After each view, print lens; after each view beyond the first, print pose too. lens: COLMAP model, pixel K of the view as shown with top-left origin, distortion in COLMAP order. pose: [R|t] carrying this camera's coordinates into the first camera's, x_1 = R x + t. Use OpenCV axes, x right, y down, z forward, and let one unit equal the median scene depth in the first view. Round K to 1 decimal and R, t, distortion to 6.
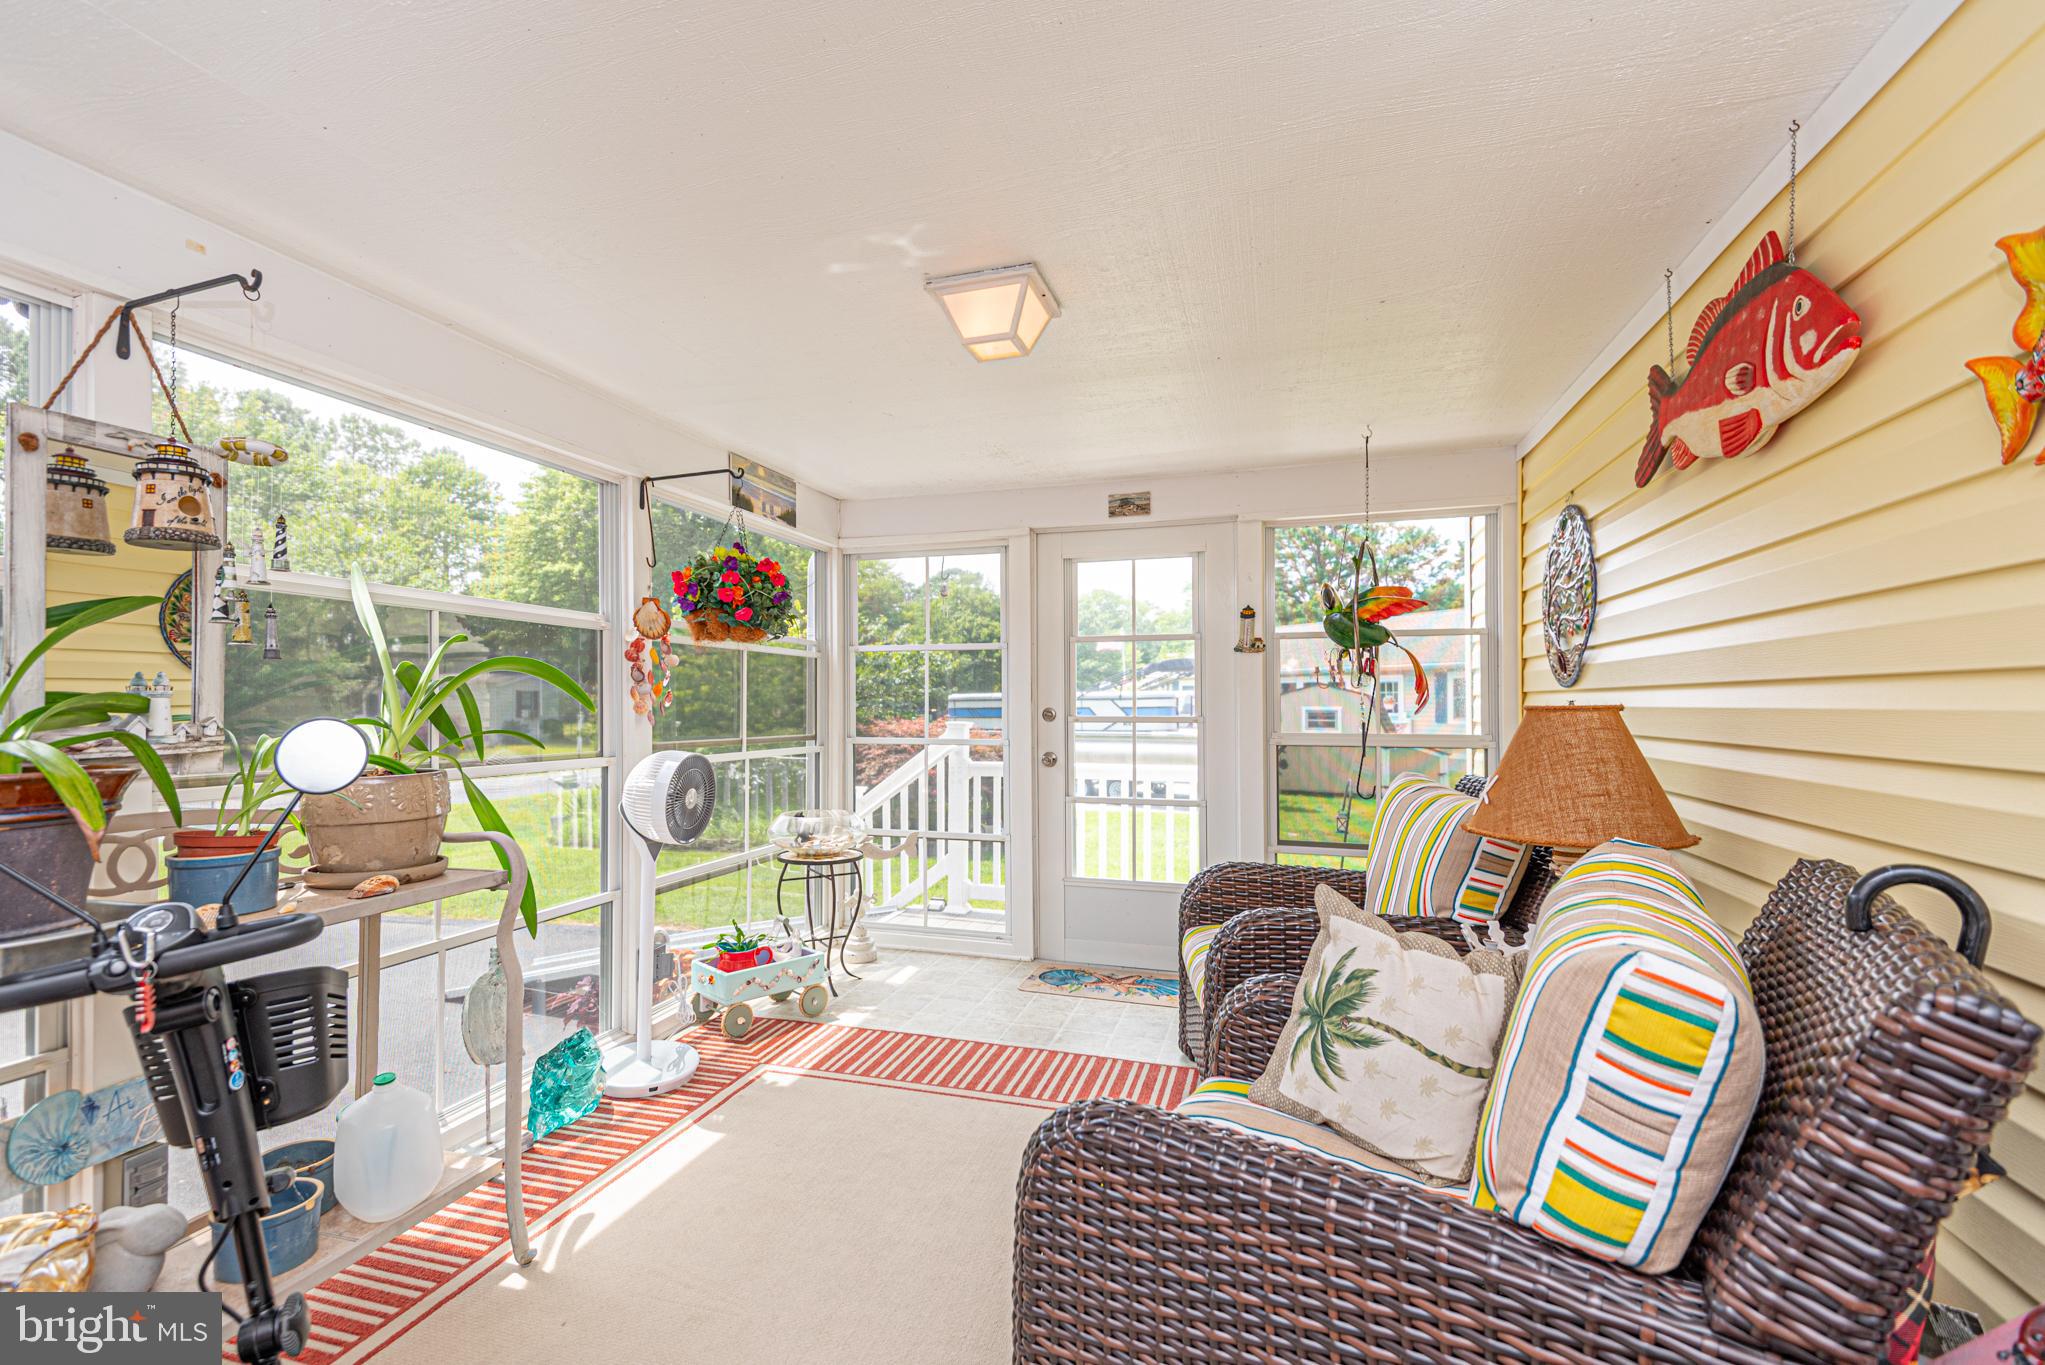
lens RADIAL K [[977.3, 0, 946.5], [0, 977.3, 692.2], [0, 0, 1]] dist [0.041493, -0.028290]
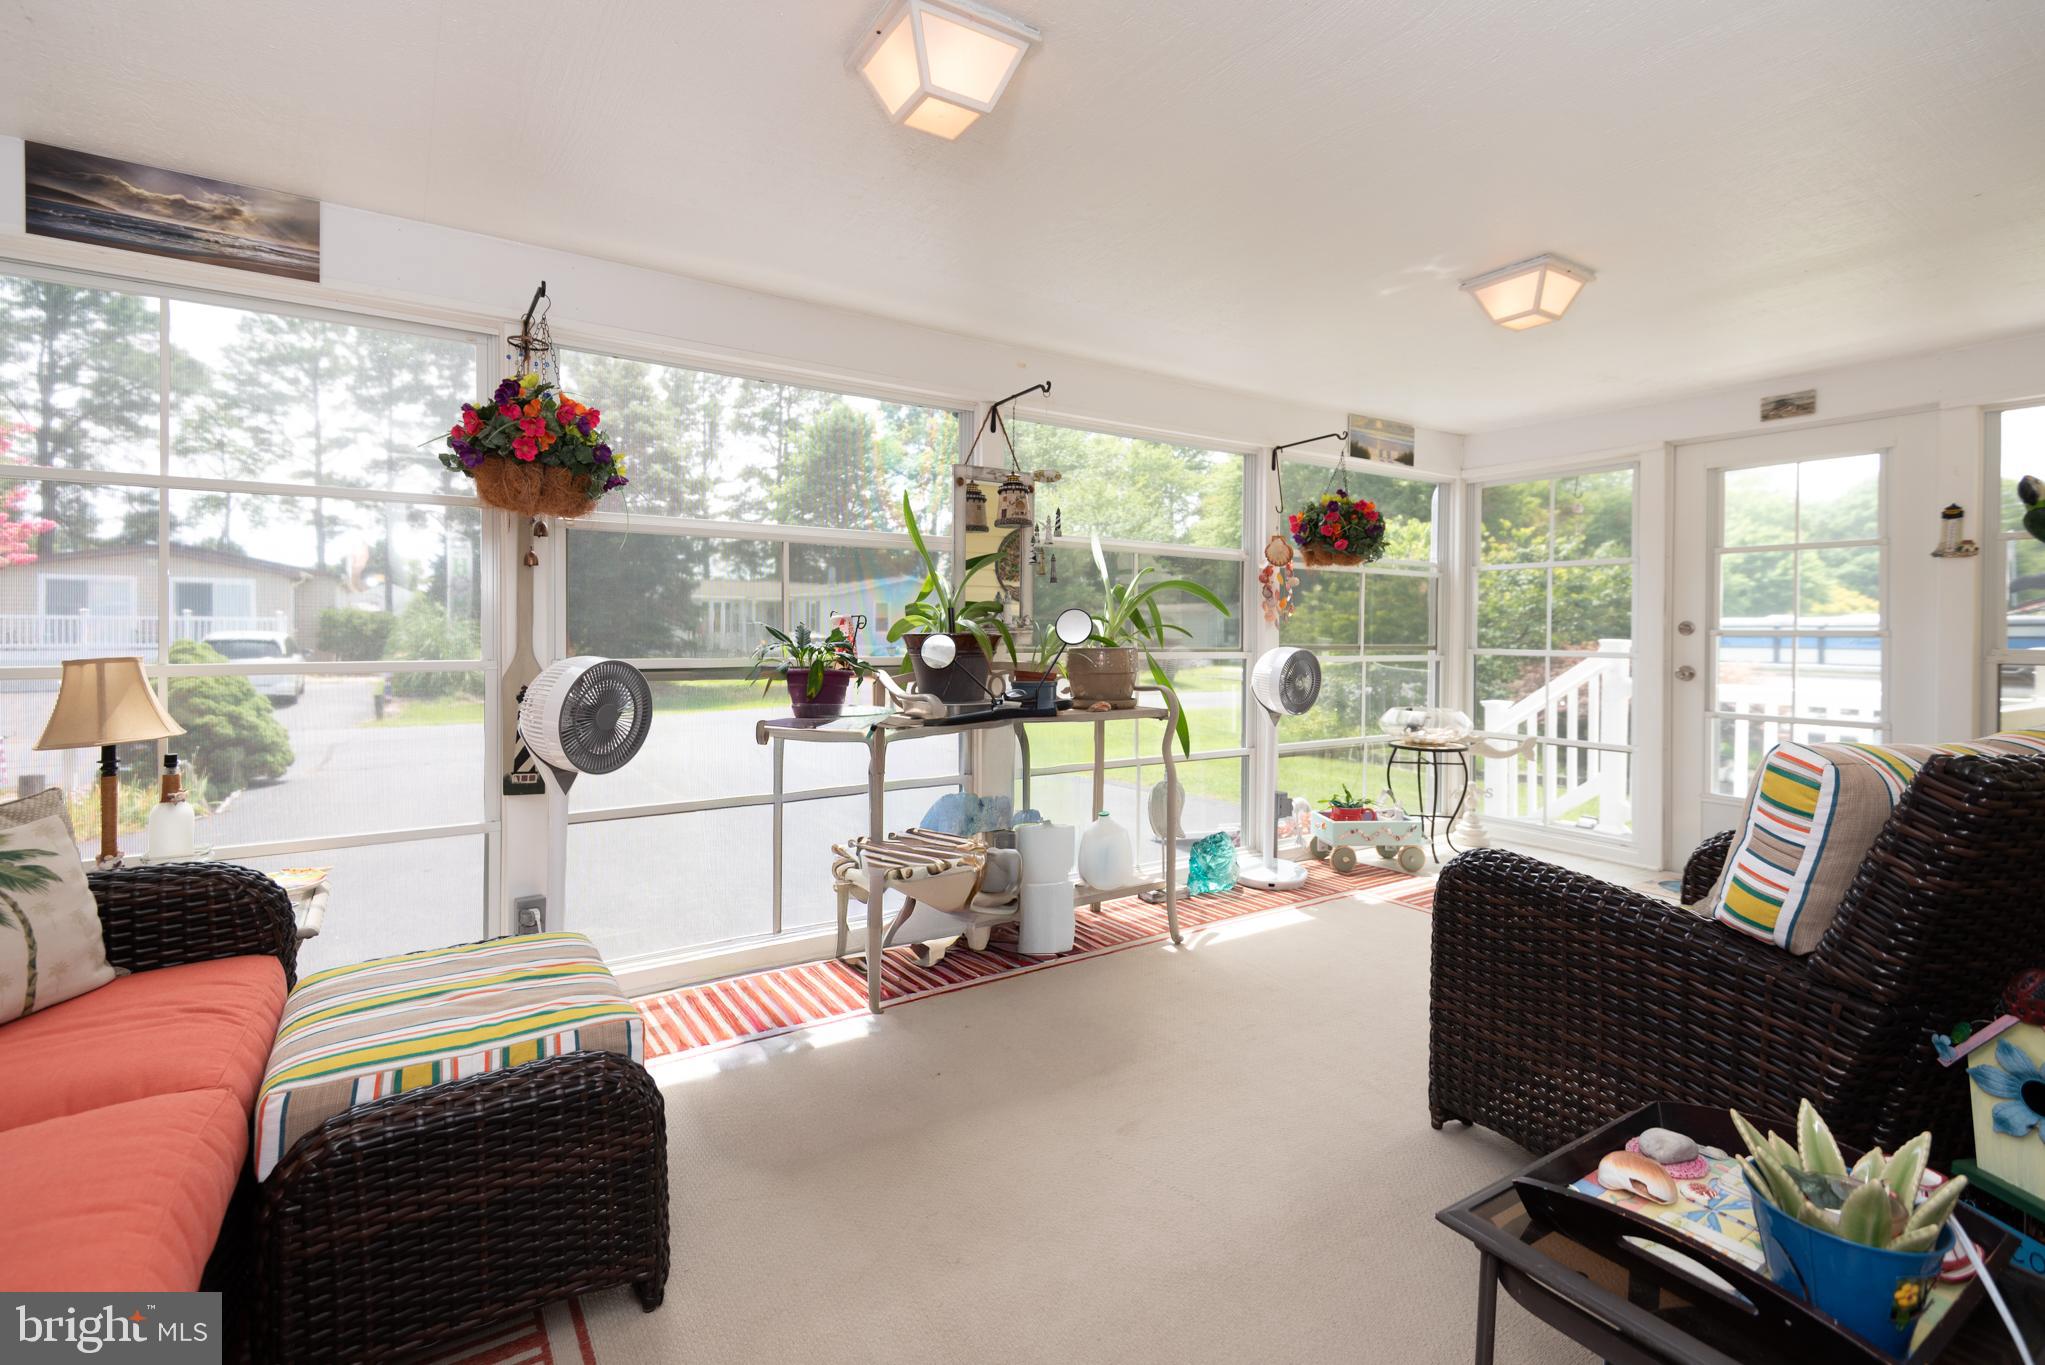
lens RADIAL K [[947.2, 0, 1013.8], [0, 947.2, 727.5], [0, 0, 1]] dist [0.035586, -0.028456]
pose [[0.804196, 0.063353, -0.590979, 0.207024], [0.001783, 0.994042, 0.108987, 0.025034], [0.594362, -0.088701, 0.799291, -0.310827]]
